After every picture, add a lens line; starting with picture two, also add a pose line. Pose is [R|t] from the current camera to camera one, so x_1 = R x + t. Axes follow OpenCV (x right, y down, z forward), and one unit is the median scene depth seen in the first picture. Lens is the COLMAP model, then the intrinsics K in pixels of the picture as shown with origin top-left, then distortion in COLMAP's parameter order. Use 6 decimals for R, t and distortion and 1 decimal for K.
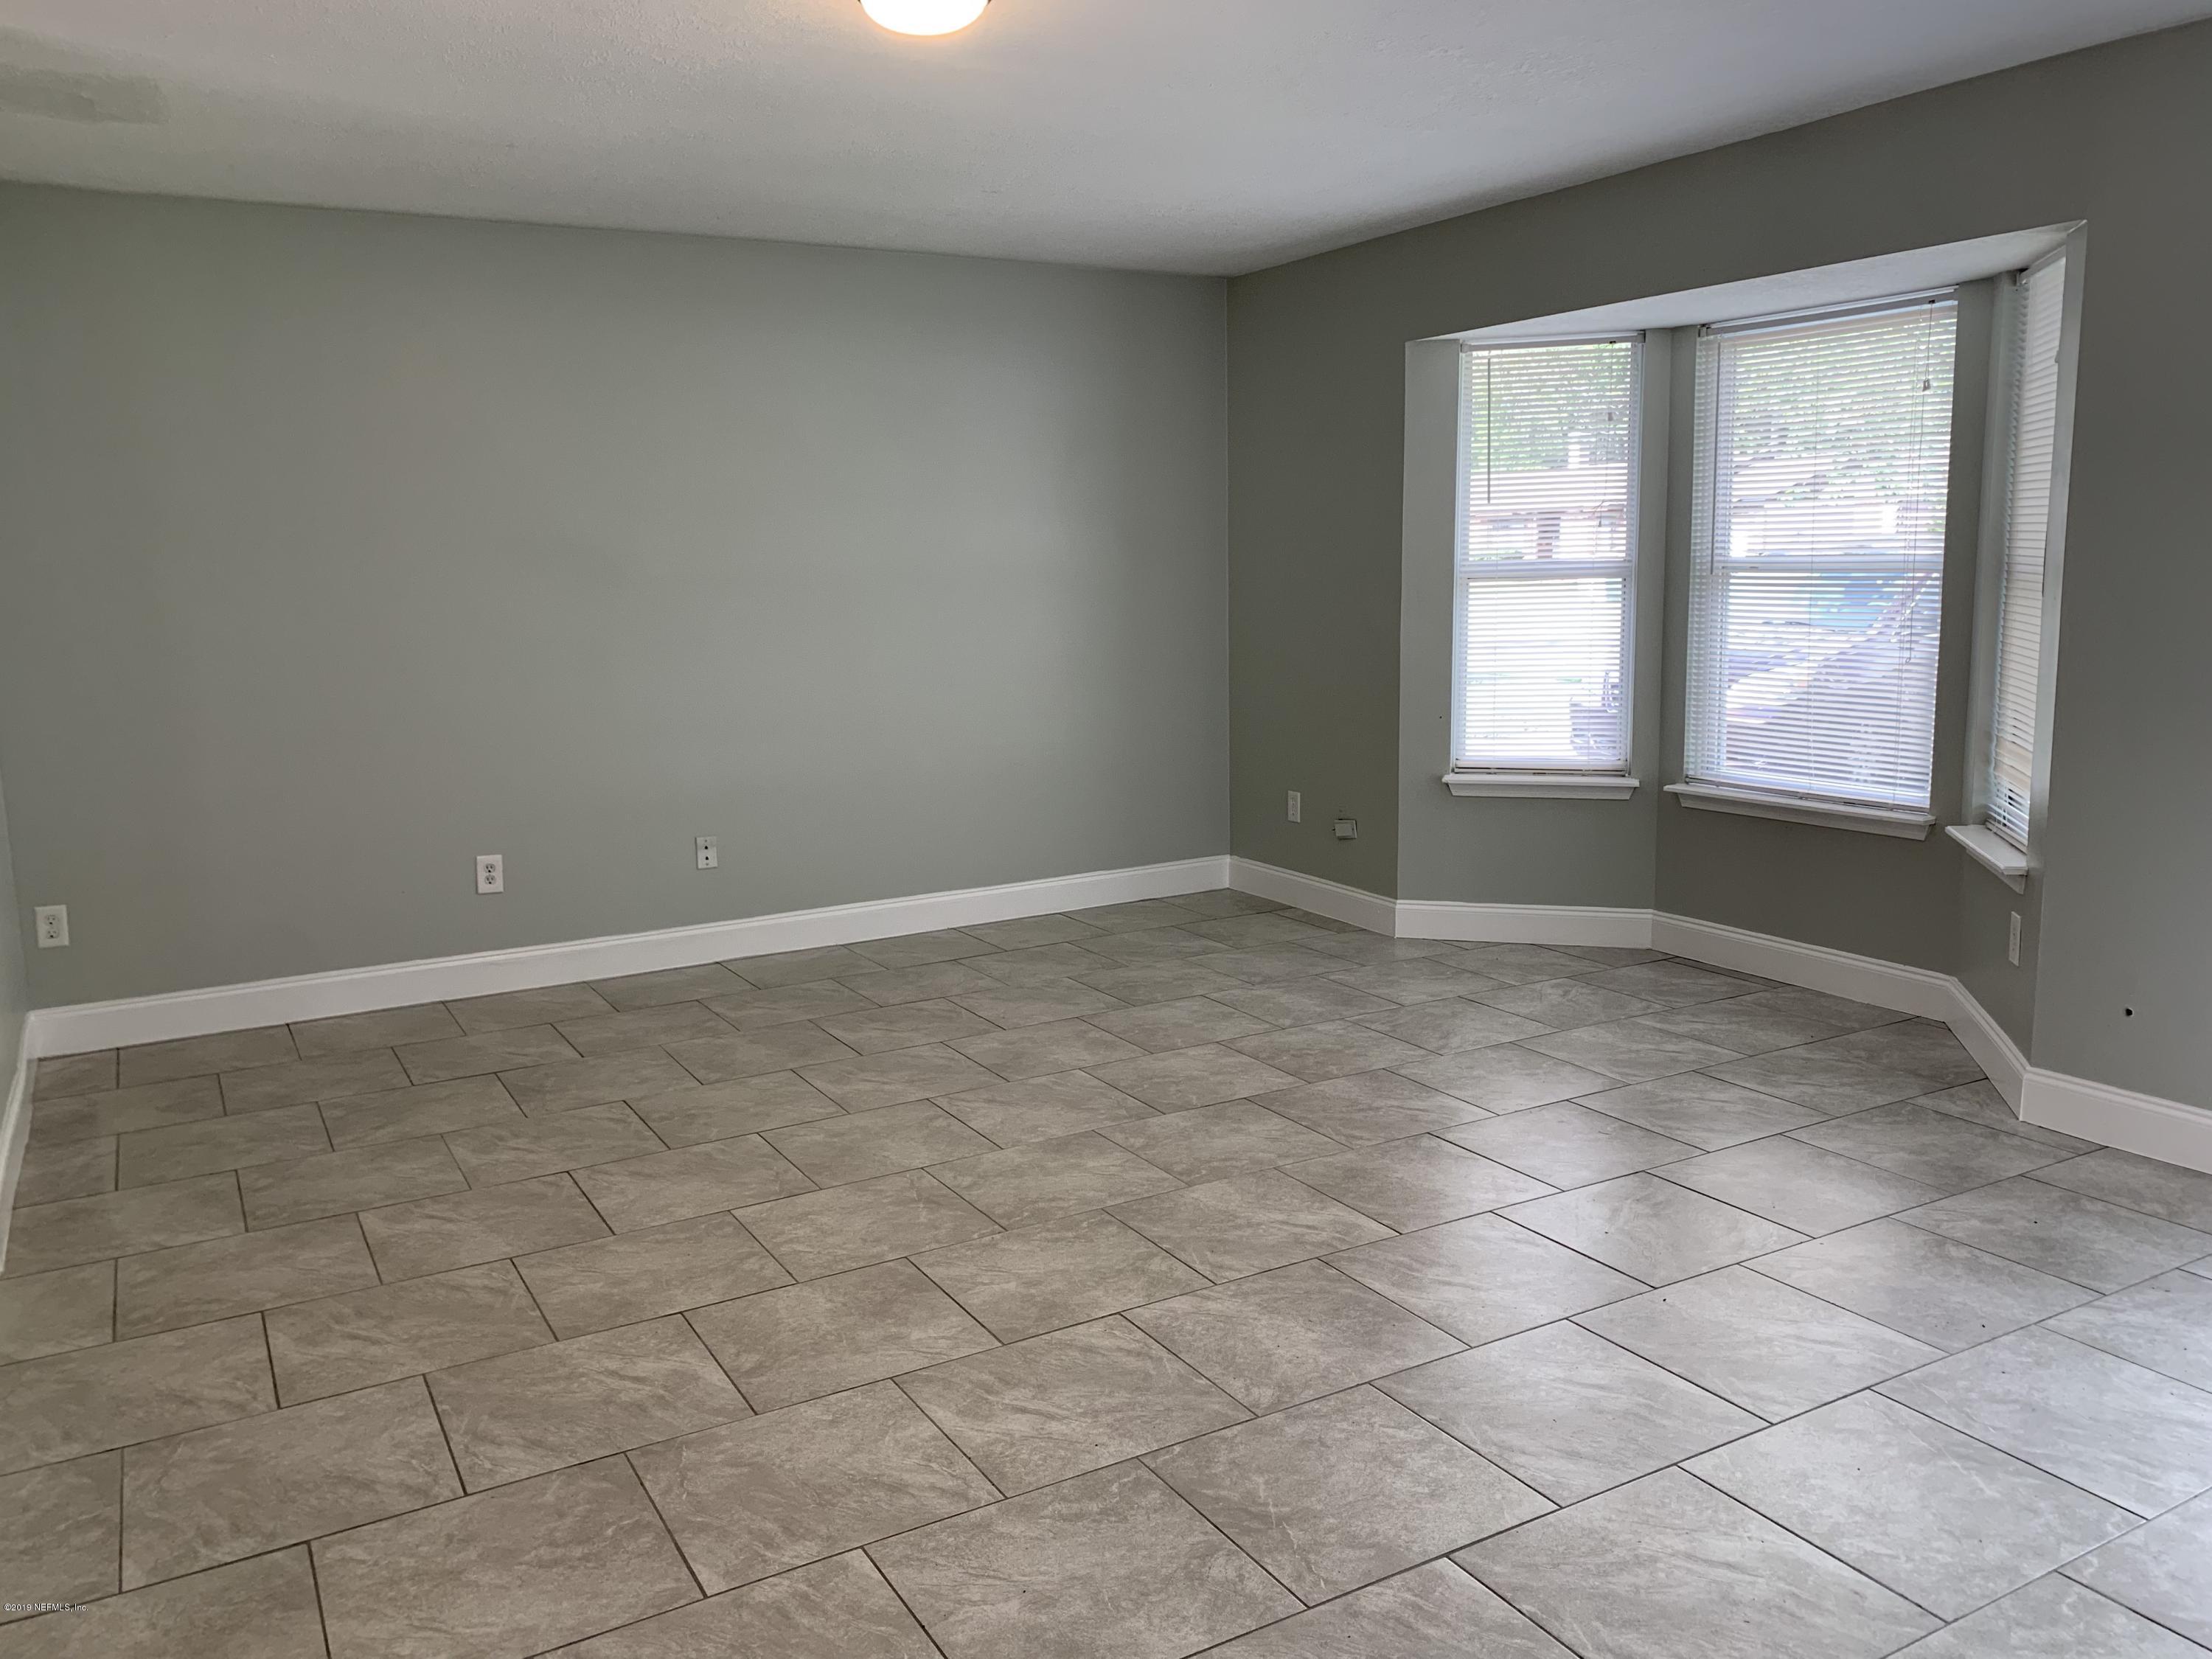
lens RADIAL K [[1688.1, 0, 1110.2], [0, 1688.1, 829.7], [0, 0, 1]] dist [0.042480, -0.049002]
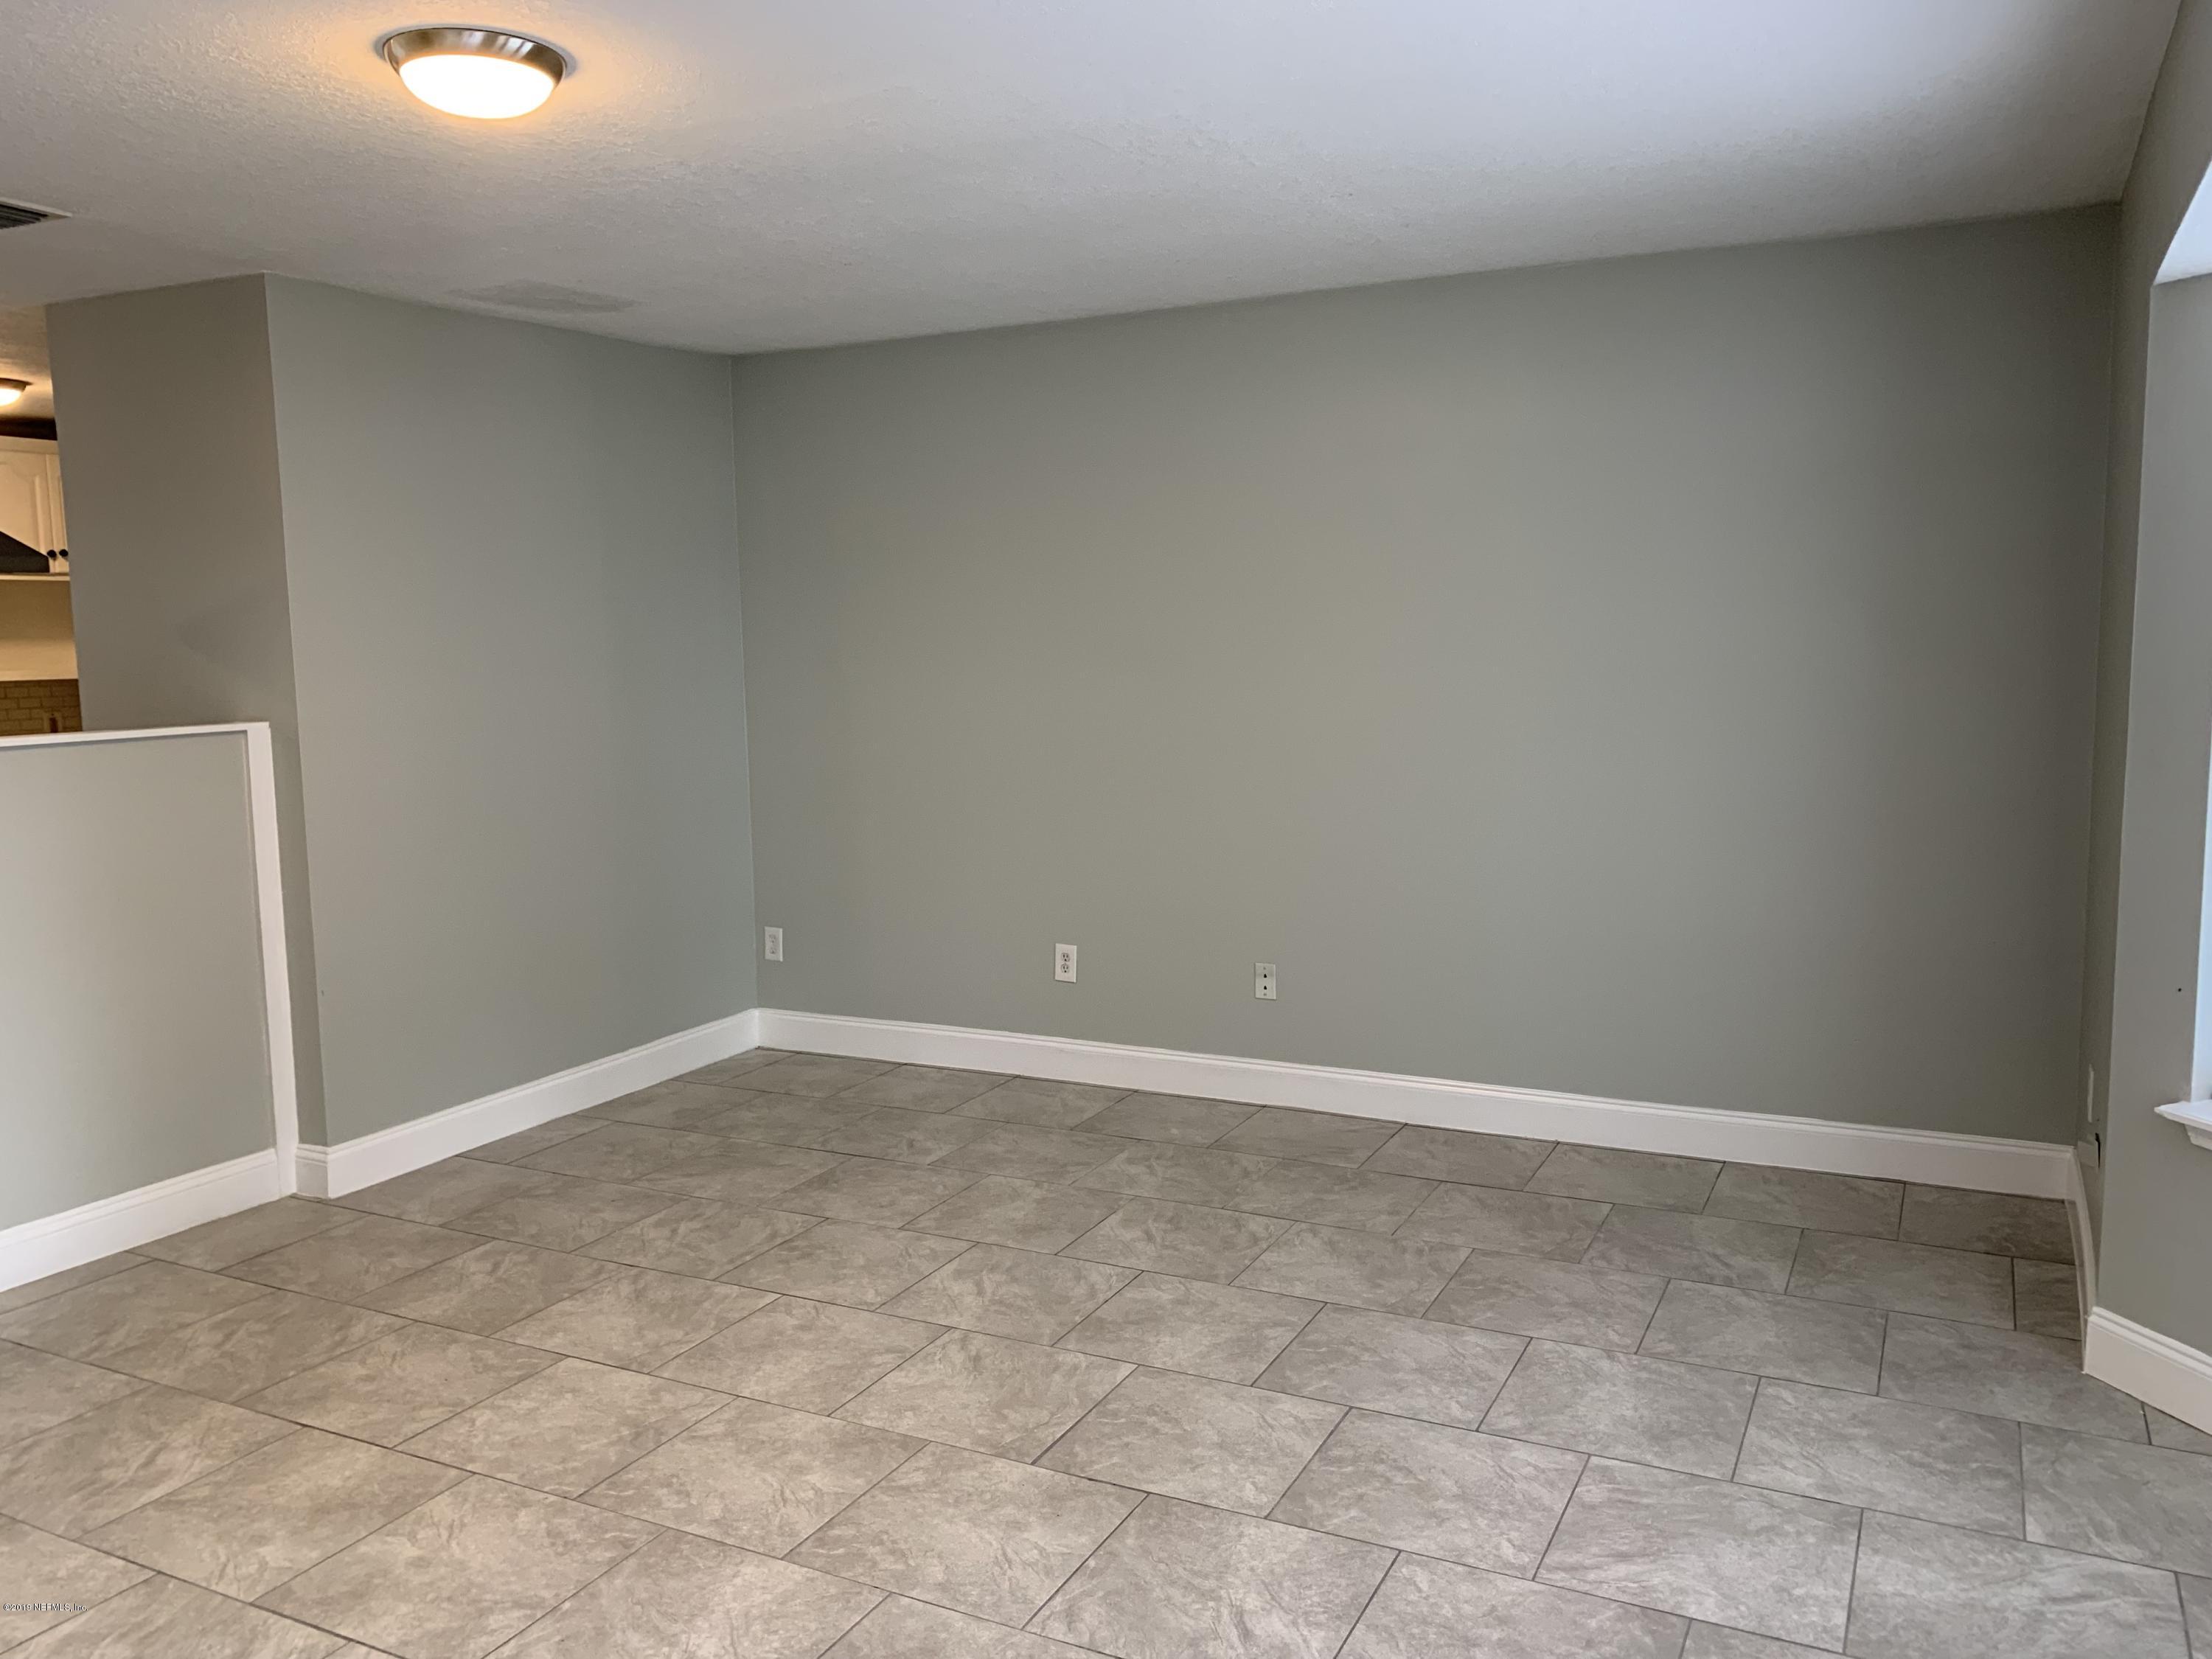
lens RADIAL K [[1688.1, 0, 1069.7], [0, 1688.1, 908.1], [0, 0, 1]] dist [0.042480, -0.049002]
pose [[0.534246, 0.151312, -0.831677, 0.615590], [-0.120453, 0.987437, 0.102275, -0.144689], [0.836703, 0.045538, 0.545760, 0.610489]]
